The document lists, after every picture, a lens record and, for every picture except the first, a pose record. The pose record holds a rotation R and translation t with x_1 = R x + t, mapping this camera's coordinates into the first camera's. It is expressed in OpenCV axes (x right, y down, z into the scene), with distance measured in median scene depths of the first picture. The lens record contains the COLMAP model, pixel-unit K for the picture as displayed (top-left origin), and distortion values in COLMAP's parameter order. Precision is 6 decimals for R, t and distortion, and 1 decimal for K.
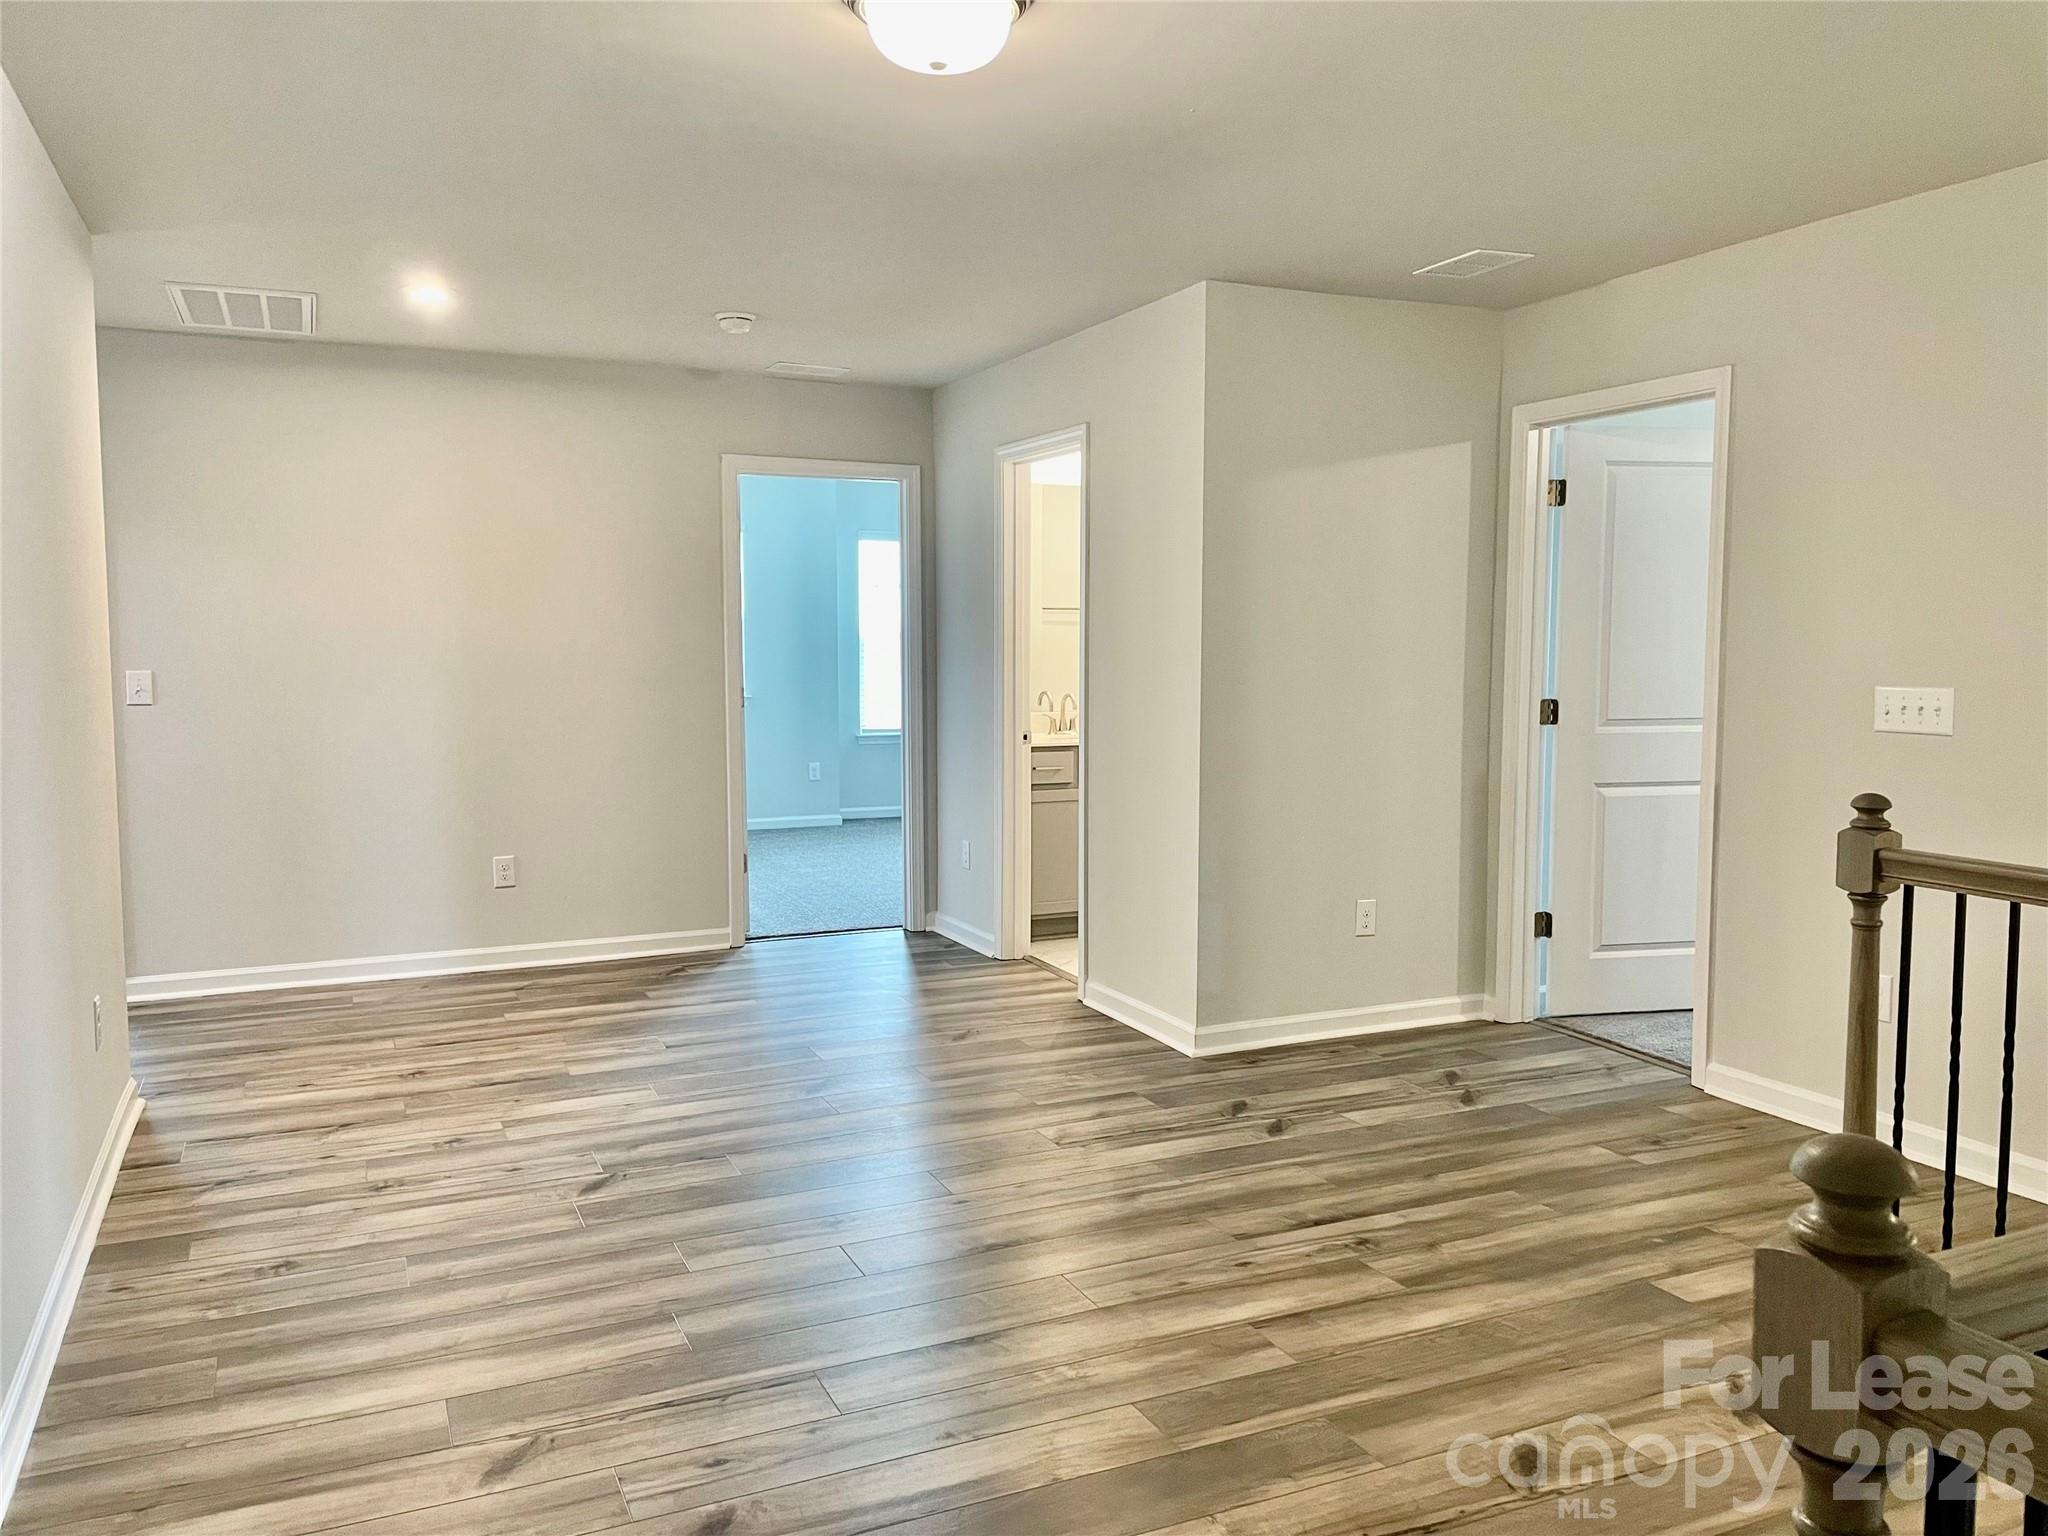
lens RADIAL K [[1533.5, 0, 1031.3], [0, 1533.5, 757.2], [0, 0, 1]] dist [0.064271, -0.077961]
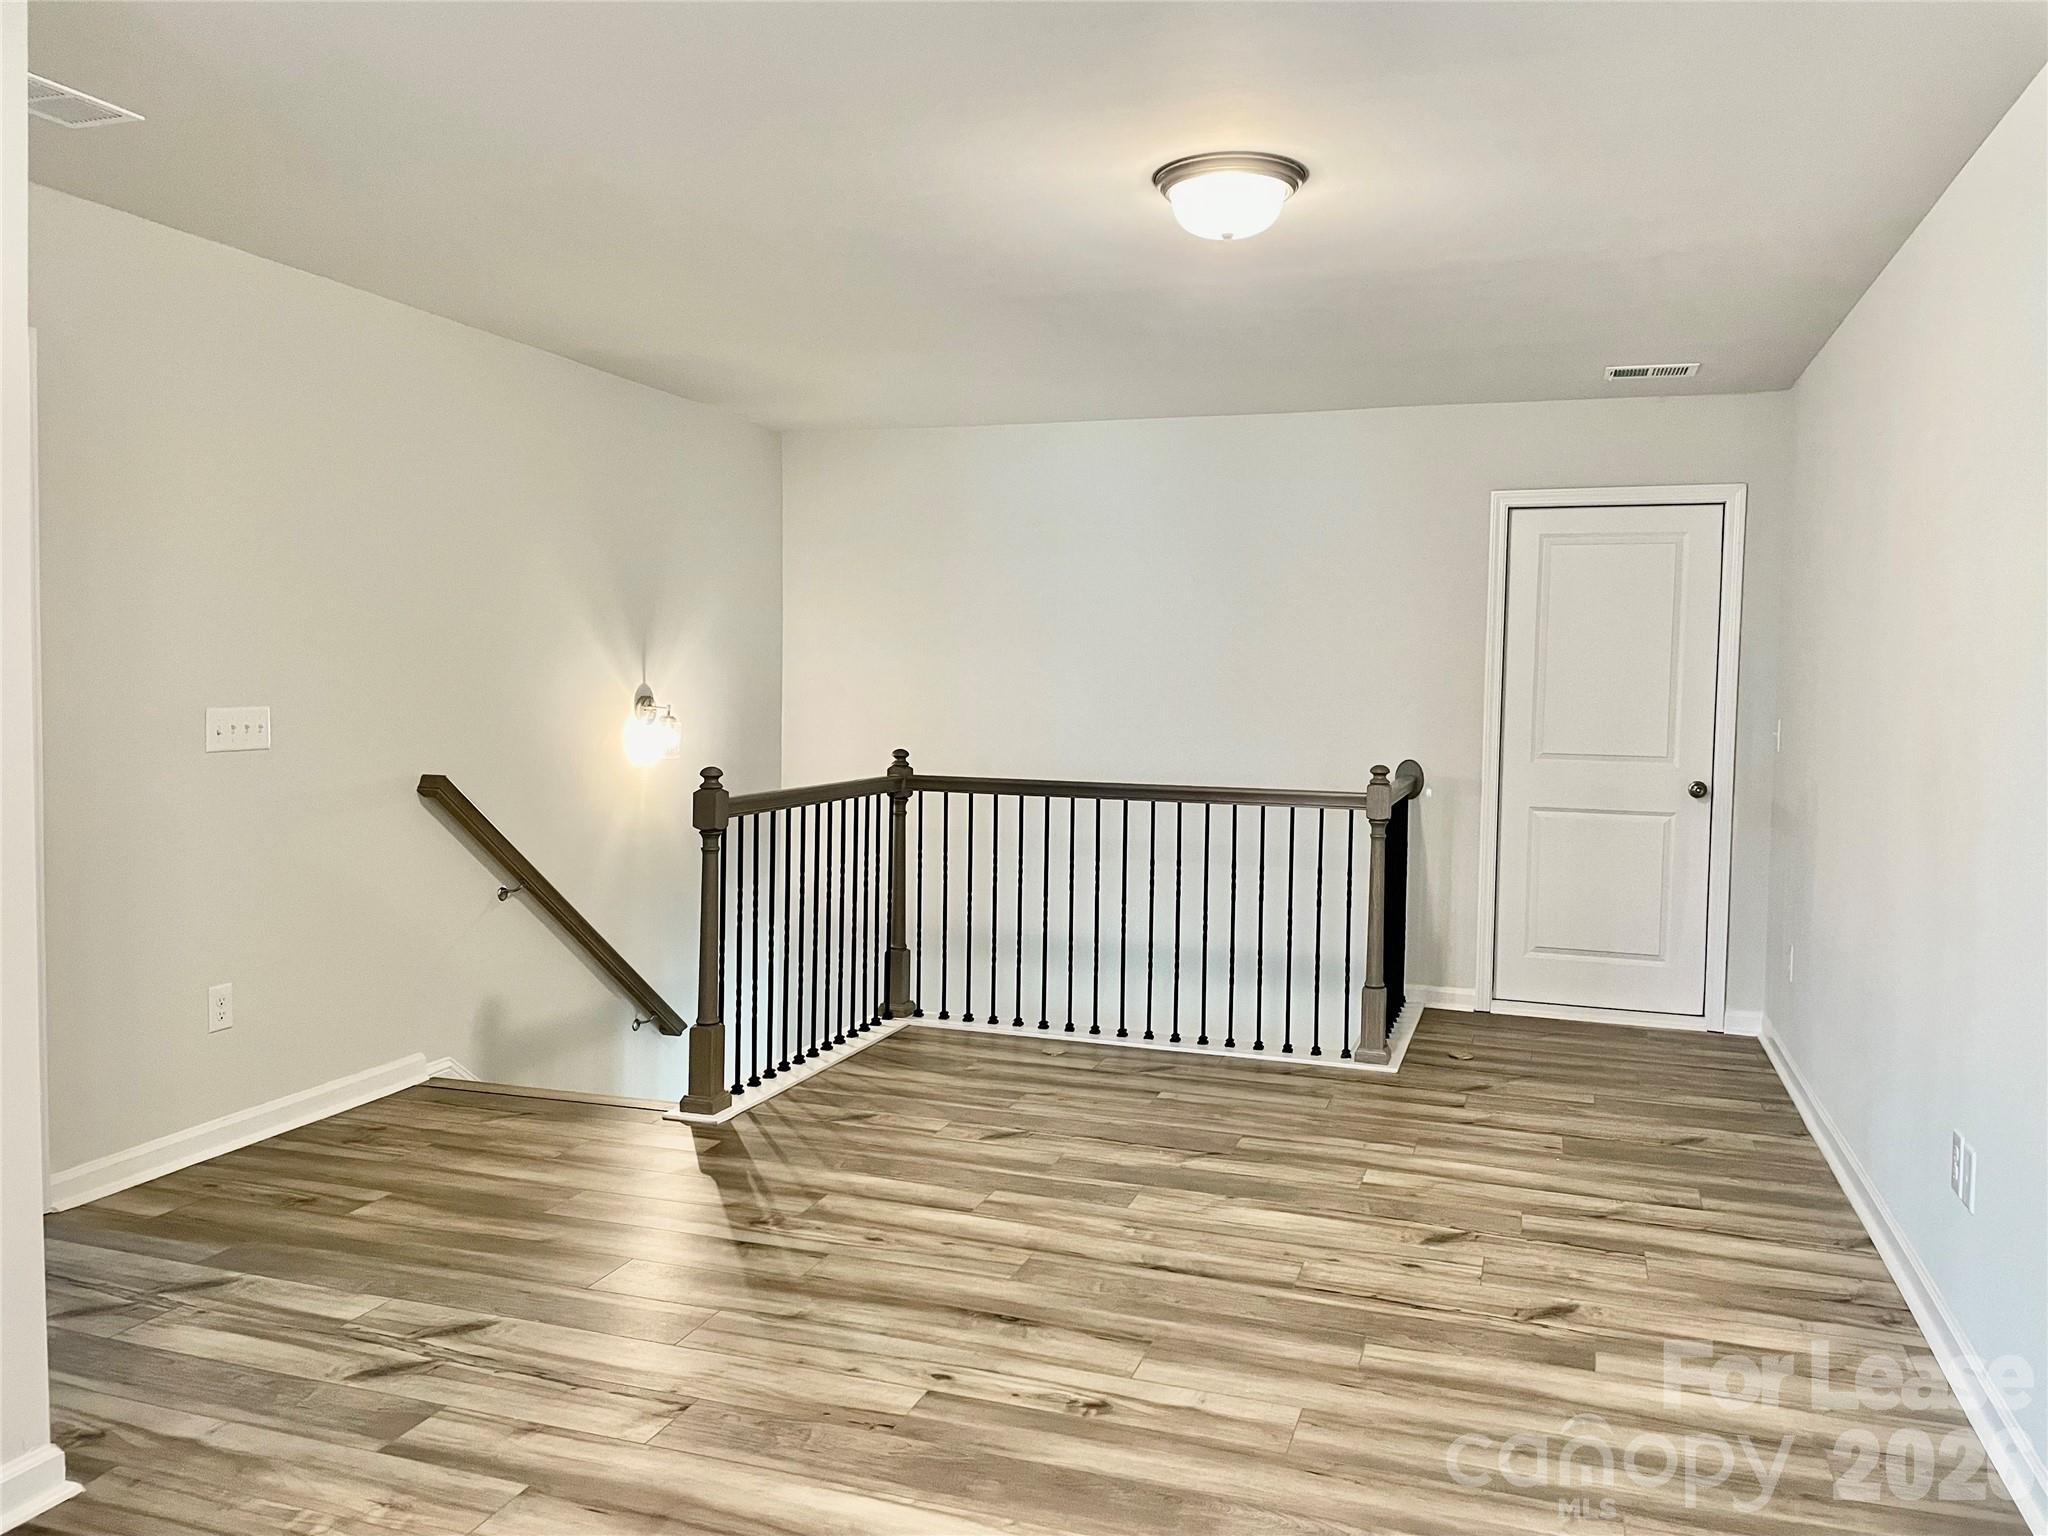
lens RADIAL K [[1533.5, 0, 1031.3], [0, 1533.5, 757.2], [0, 0, 1]] dist [0.064271, -0.077961]
pose [[-0.727092, -0.047591, 0.684889, -0.574358], [0.037366, 0.993373, 0.108696, -0.108731], [-0.685523, 0.104623, -0.720495, 1.416749]]
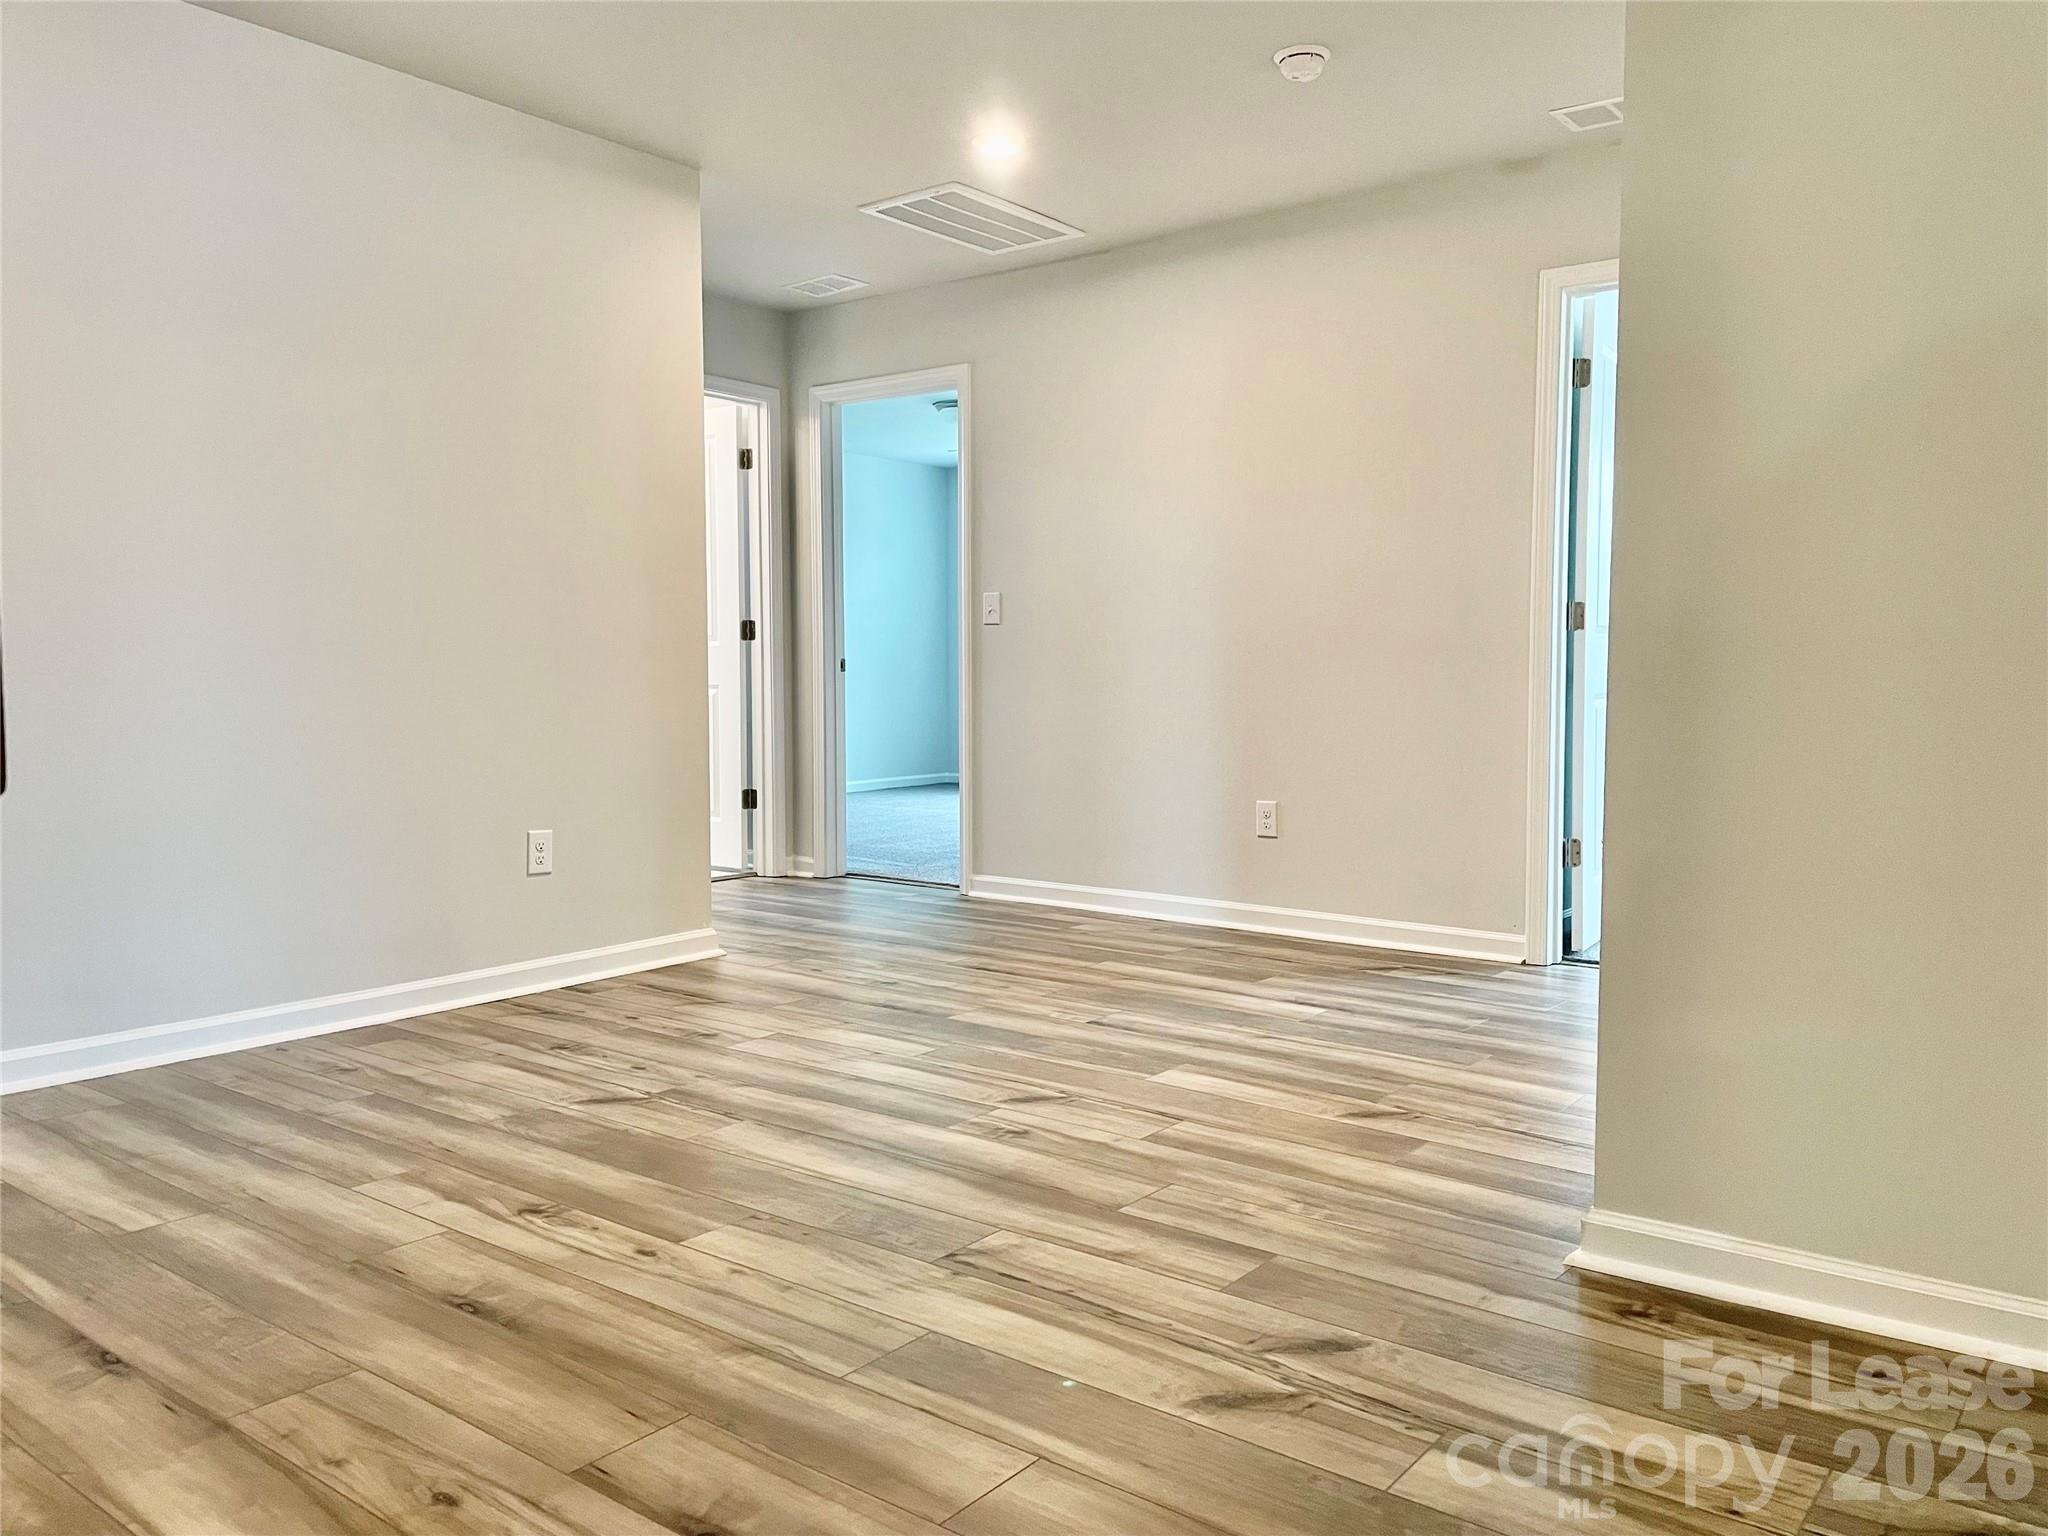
lens RADIAL K [[1533.5, 0, 1031.3], [0, 1533.5, 757.2], [0, 0, 1]] dist [0.064271, -0.077961]
pose [[0.459964, 0.053220, -0.886341, 0.567761], [-0.071237, 0.997196, 0.022908, 0.046907], [0.885076, 0.052603, 0.462465, 0.775916]]
